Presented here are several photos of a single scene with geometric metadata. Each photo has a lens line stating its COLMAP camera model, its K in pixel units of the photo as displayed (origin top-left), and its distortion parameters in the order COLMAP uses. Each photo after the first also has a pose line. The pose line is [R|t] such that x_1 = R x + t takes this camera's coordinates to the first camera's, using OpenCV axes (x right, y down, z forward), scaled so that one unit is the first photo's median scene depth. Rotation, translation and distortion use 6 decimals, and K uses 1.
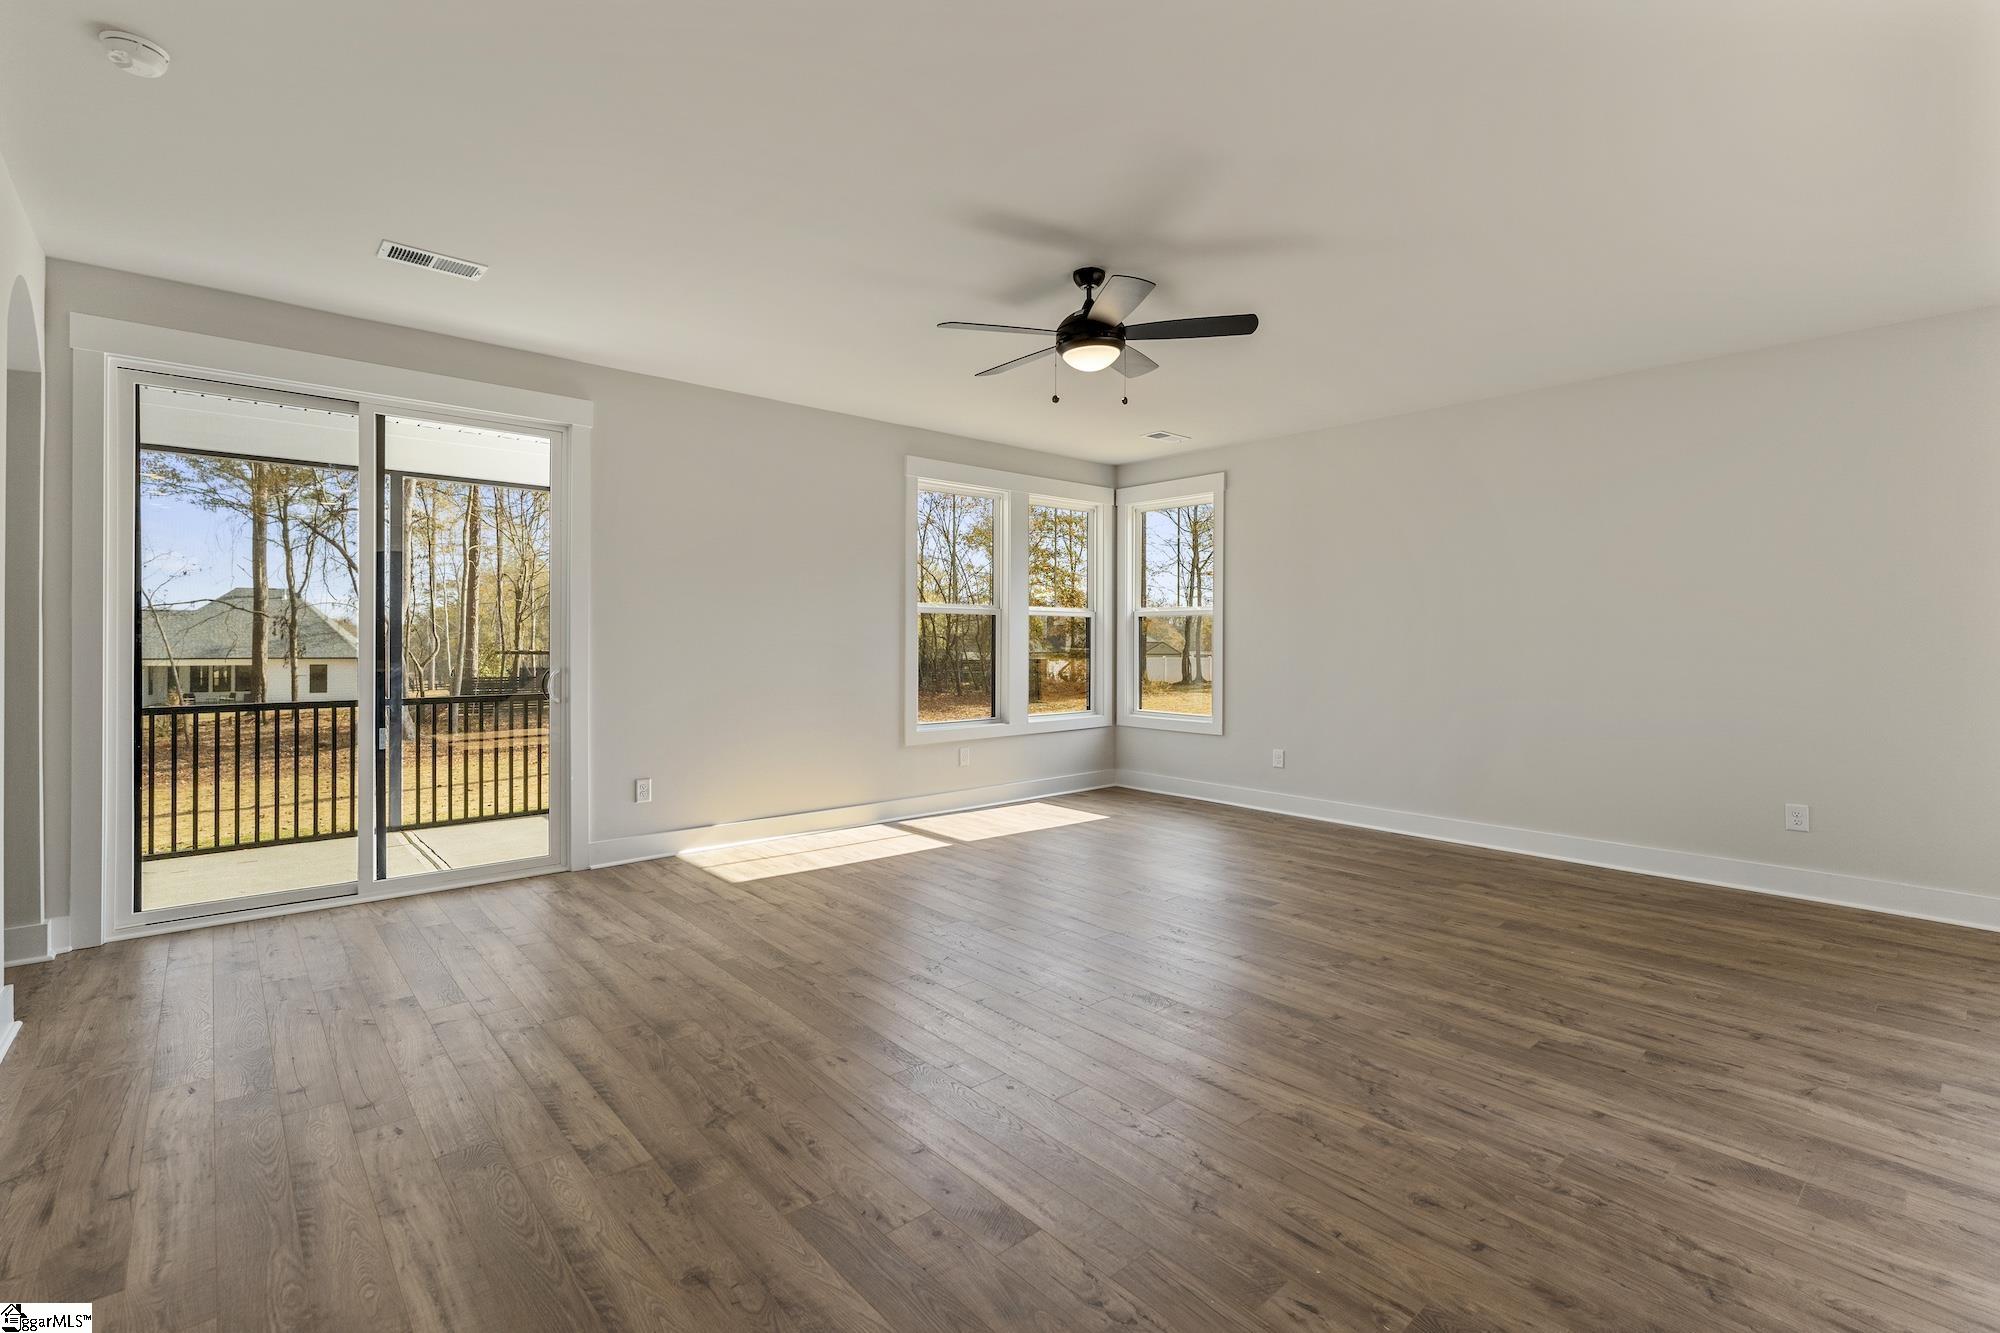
lens RADIAL K [[884.5, 0, 984.8], [0, 884.5, 637.5], [0, 0, 1]] dist [-0.001586, -0.000164]
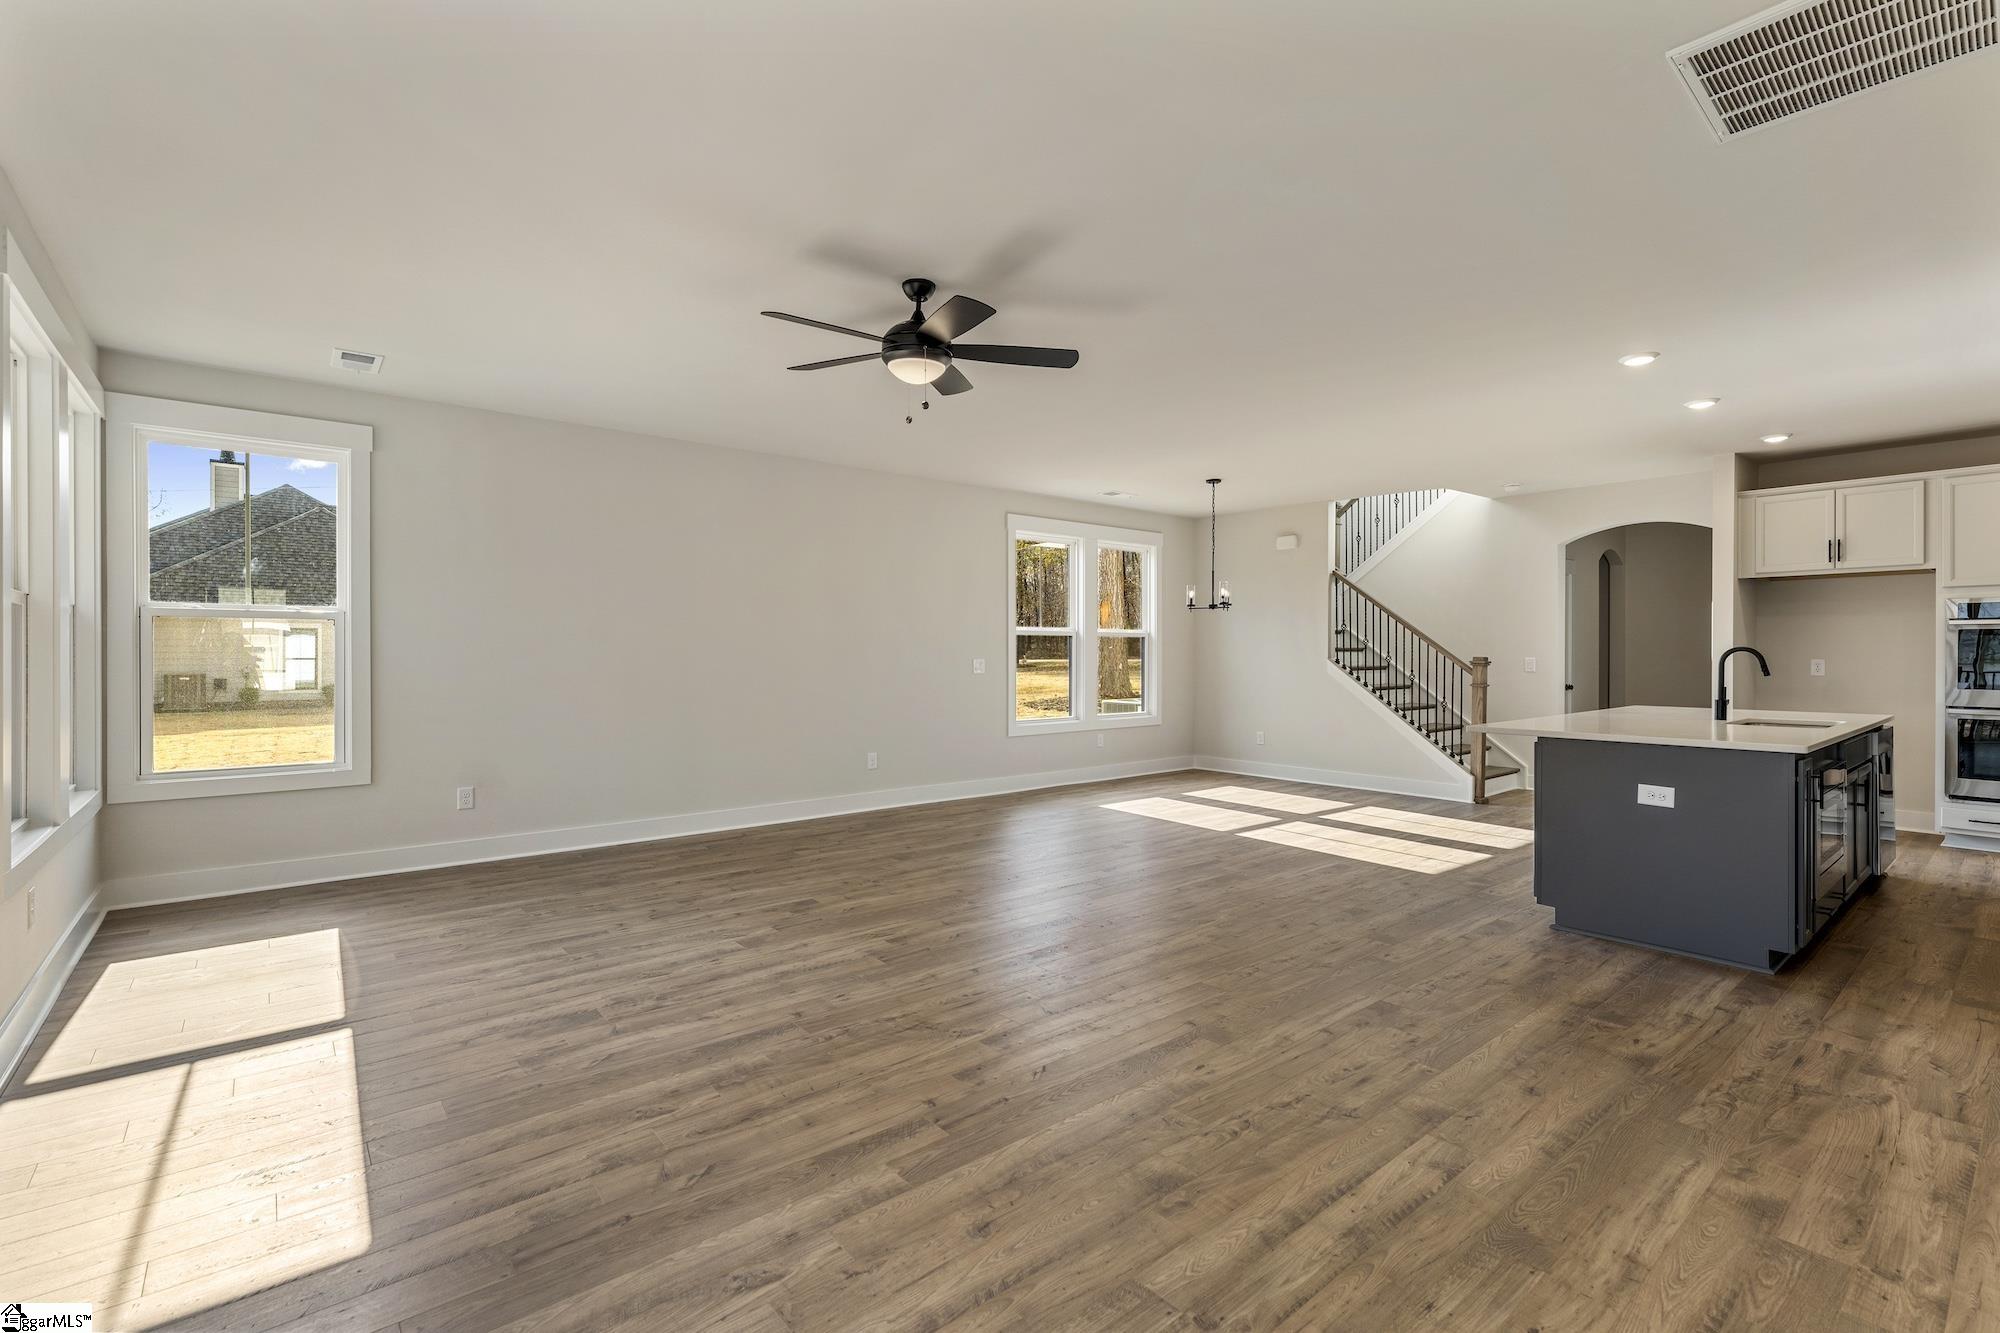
lens RADIAL K [[879.5, 0, 983.4], [0, 879.5, 656.6], [0, 0, 1]] dist [0.000147, 0.000030]
pose [[0.045493, -0.008868, 0.998925, -1.606682], [-0.001484, 0.999959, 0.008944, -0.016945], [-0.998964, -0.001889, 0.045478, 1.619965]]
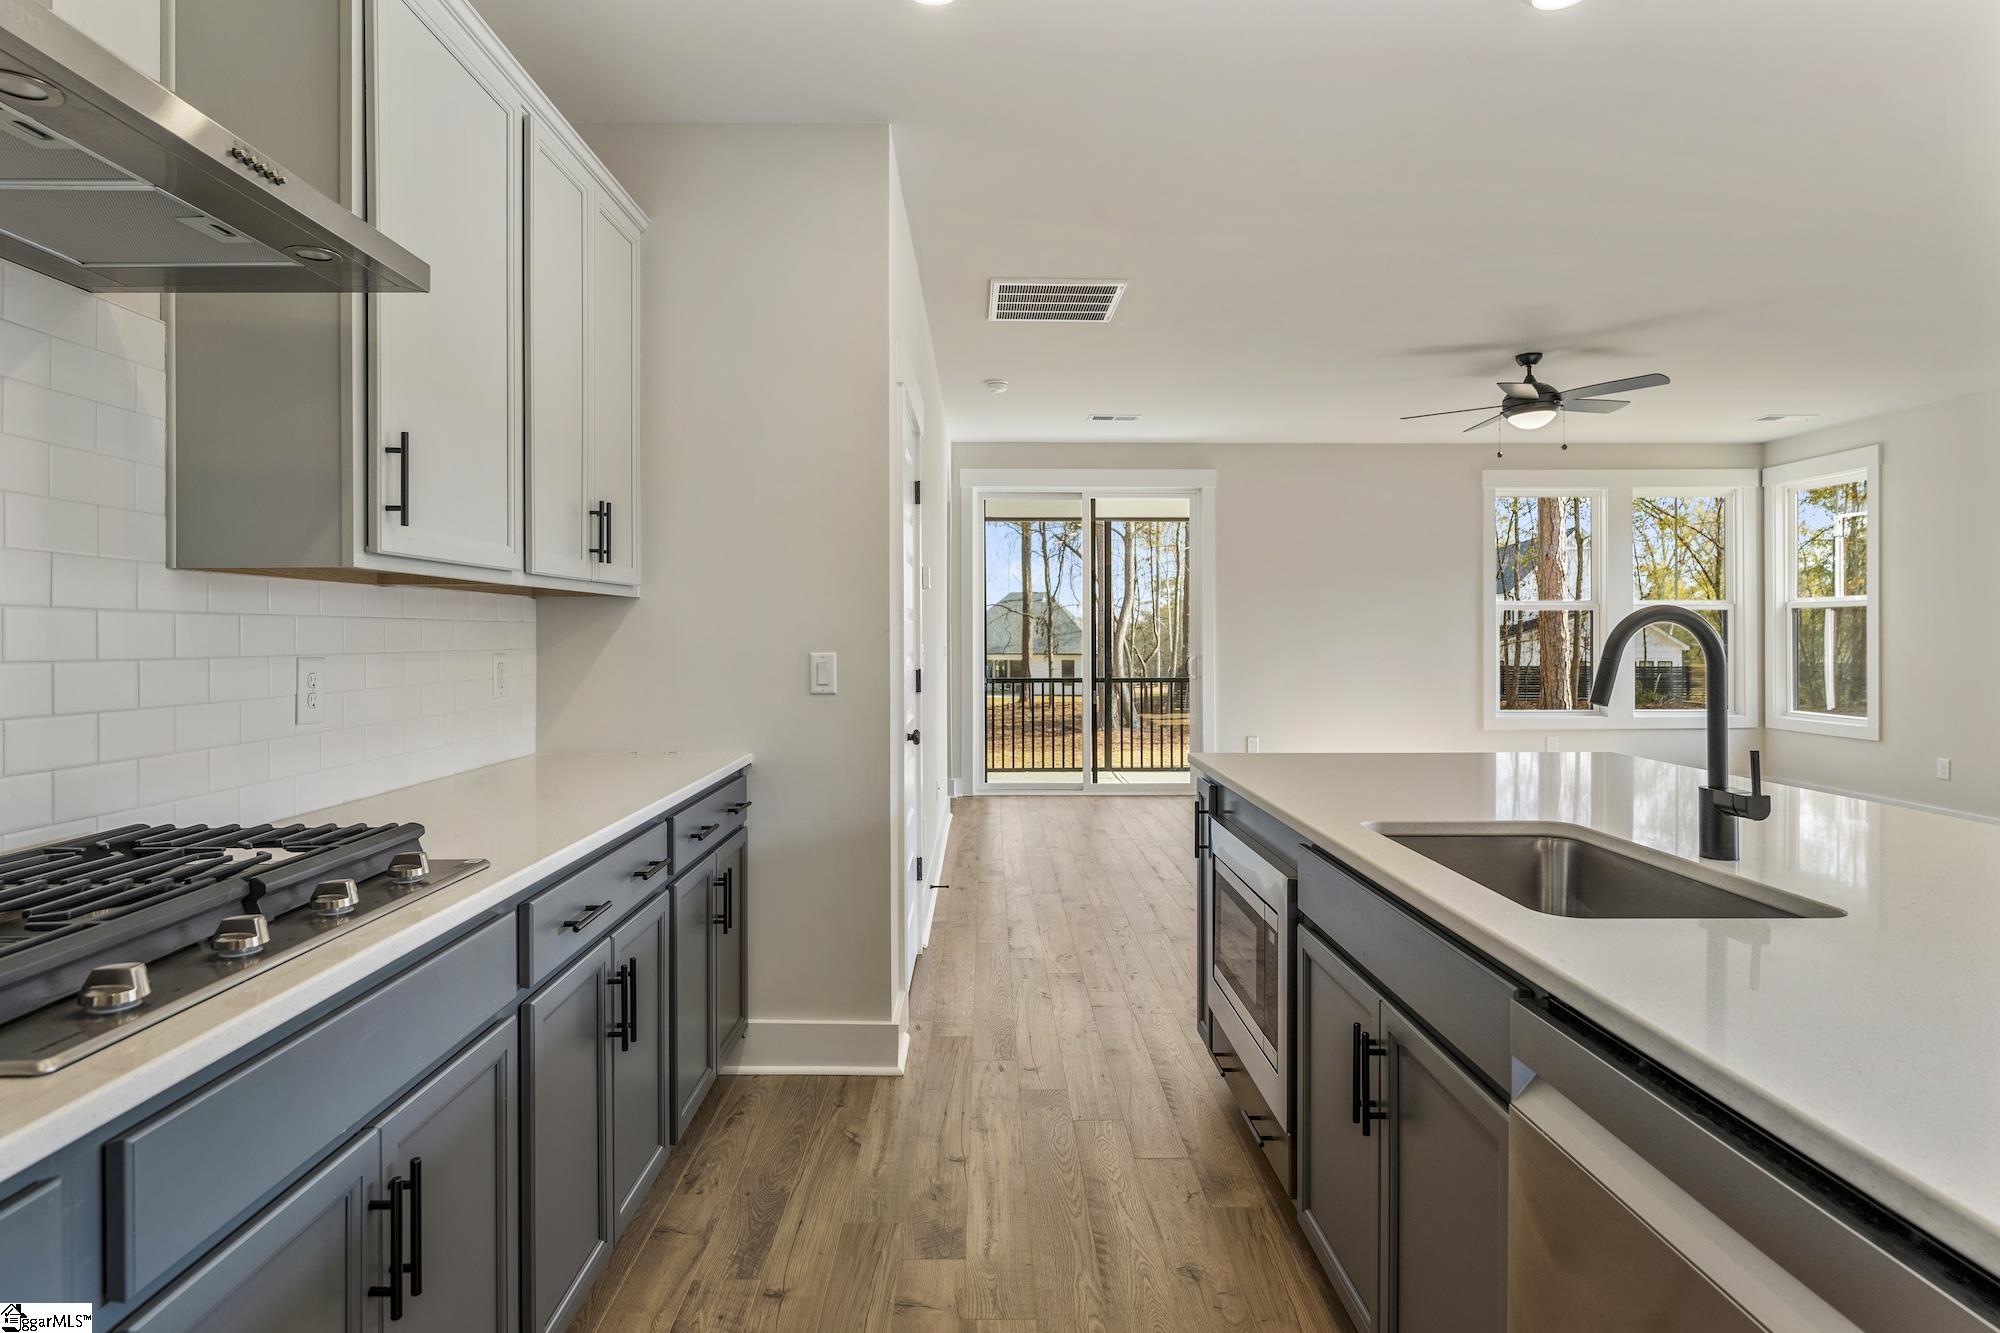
lens RADIAL K [[1083.7, 0, 996.3], [0, 1083.7, 657.0], [0, 0, 1]] dist [0.002106, 0.000356]
pose [[0.756345, 0.008481, -0.654118, 0.104032], [0.005504, 0.999798, 0.019327, 0.000149], [0.654149, -0.018218, 0.756146, -0.134155]]
